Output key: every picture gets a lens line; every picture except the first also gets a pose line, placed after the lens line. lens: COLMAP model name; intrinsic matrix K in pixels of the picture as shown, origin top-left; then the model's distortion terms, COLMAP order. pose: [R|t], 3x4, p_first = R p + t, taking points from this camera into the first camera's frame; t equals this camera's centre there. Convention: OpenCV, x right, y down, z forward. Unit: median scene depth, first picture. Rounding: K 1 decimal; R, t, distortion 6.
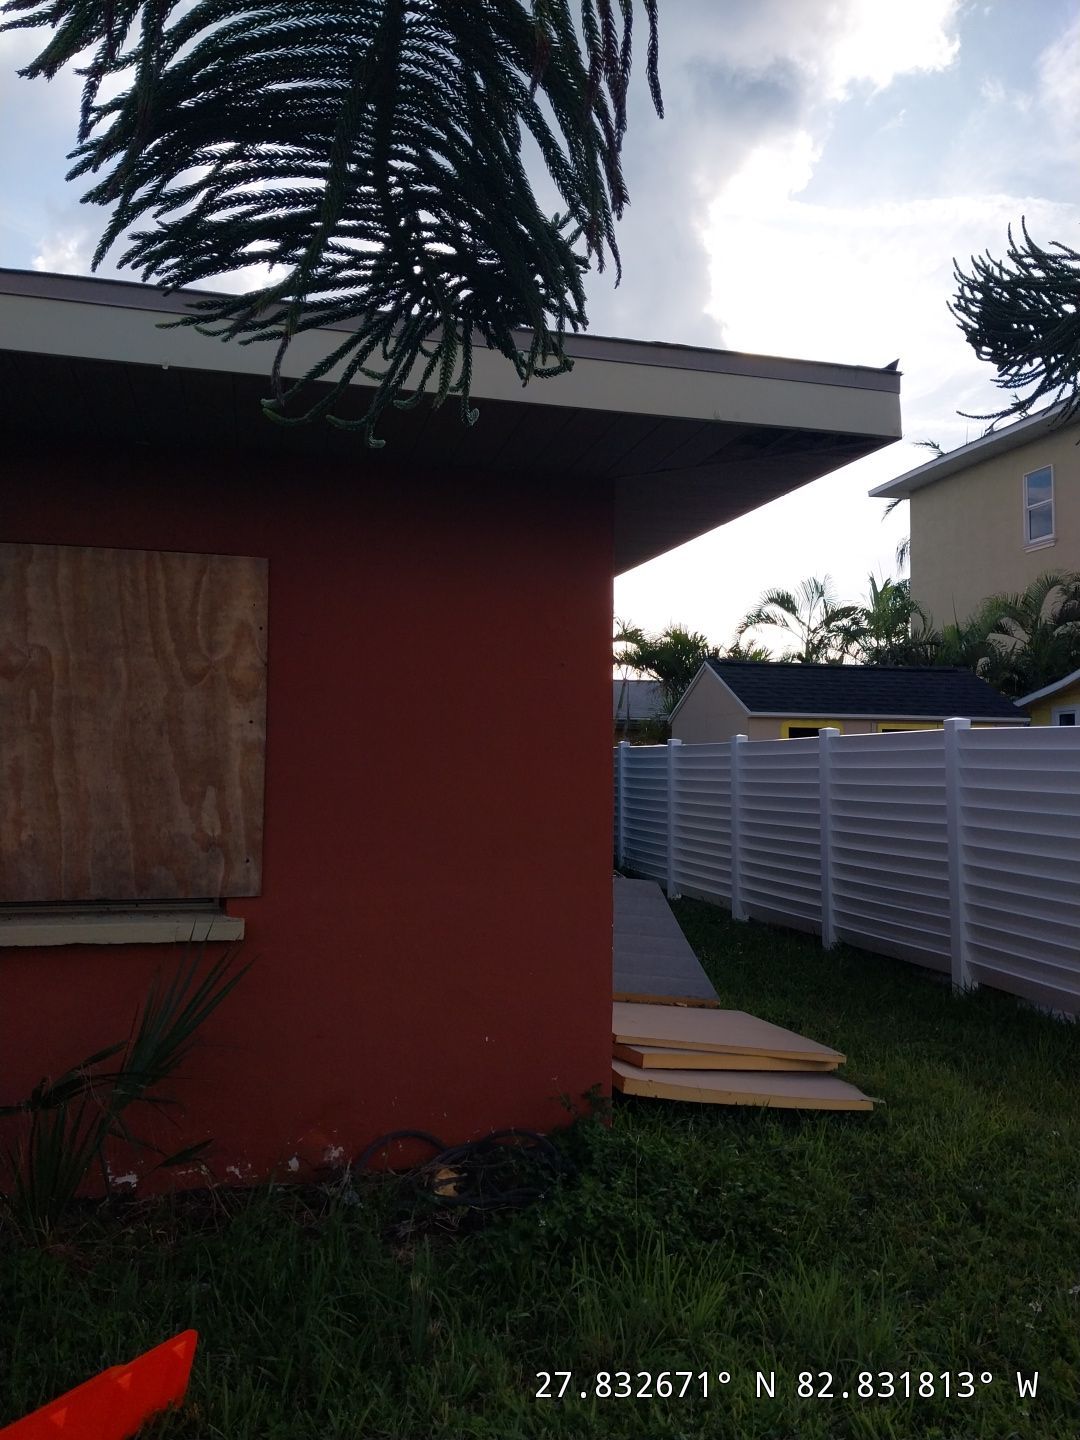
lens RADIAL K [[1105.4, 0, 540.0], [0, 1105.4, 718.0], [0, 0, 1]] dist [0.005615, -0.037121]
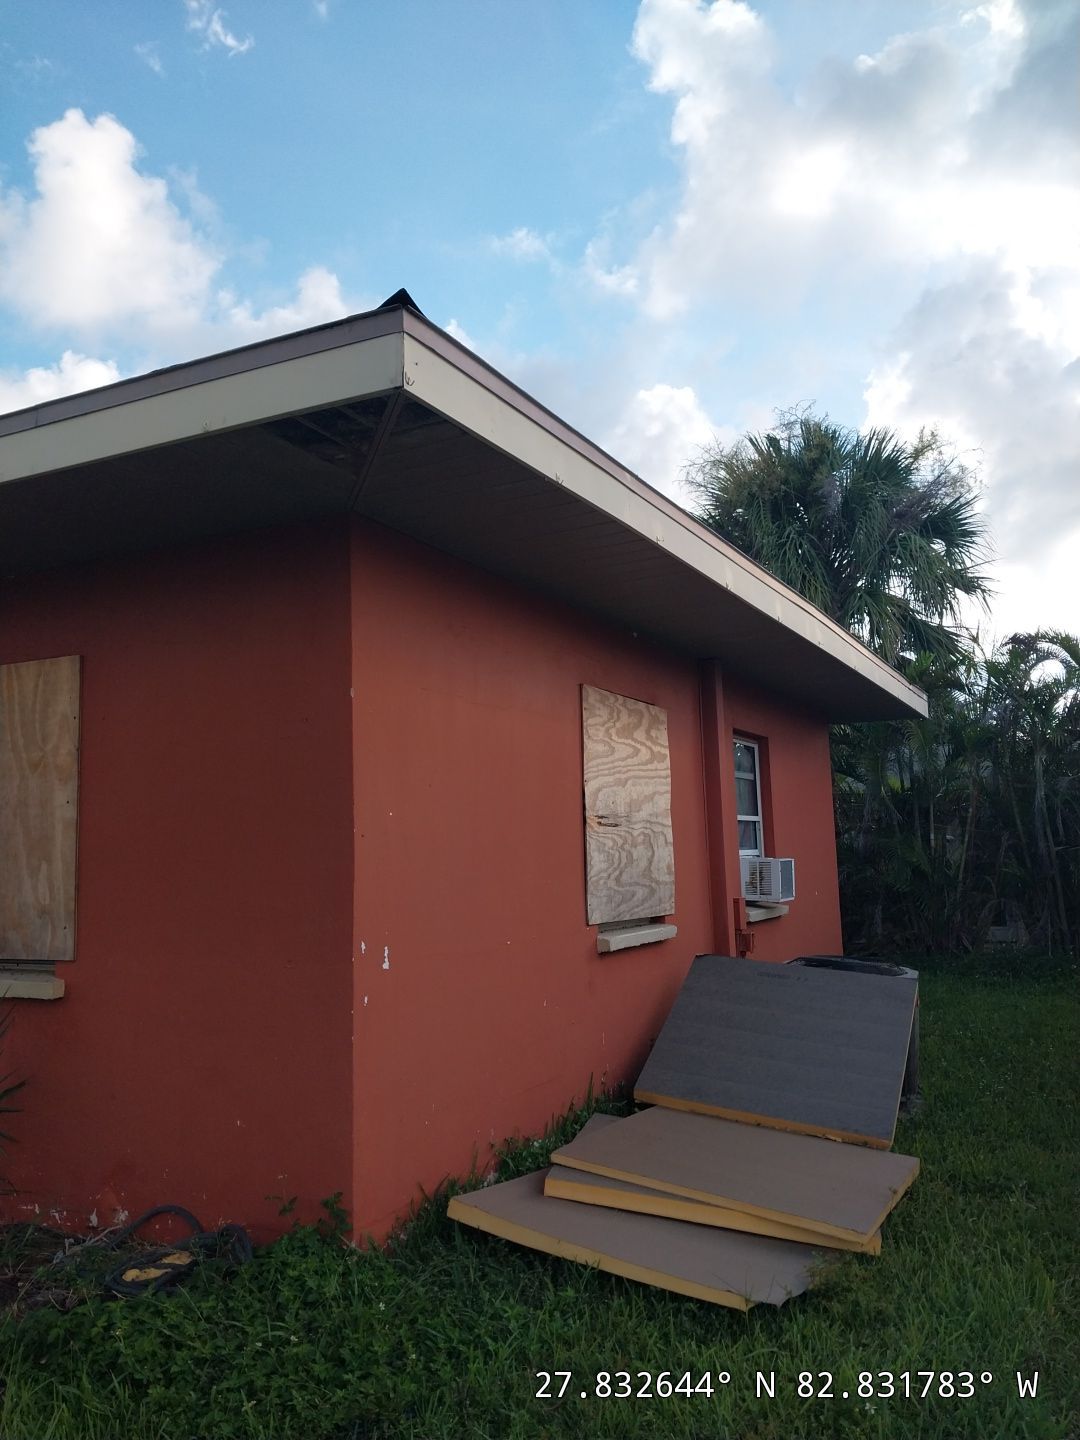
lens RADIAL K [[1105.4, 0, 541.2], [0, 1105.4, 722.2], [0, 0, 1]] dist [0.005615, -0.037121]
pose [[0.758042, -0.108883, -0.643053, 0.835808], [0.057622, 0.993291, -0.100261, 0.063699], [0.649655, 0.038948, 0.759230, 0.463179]]
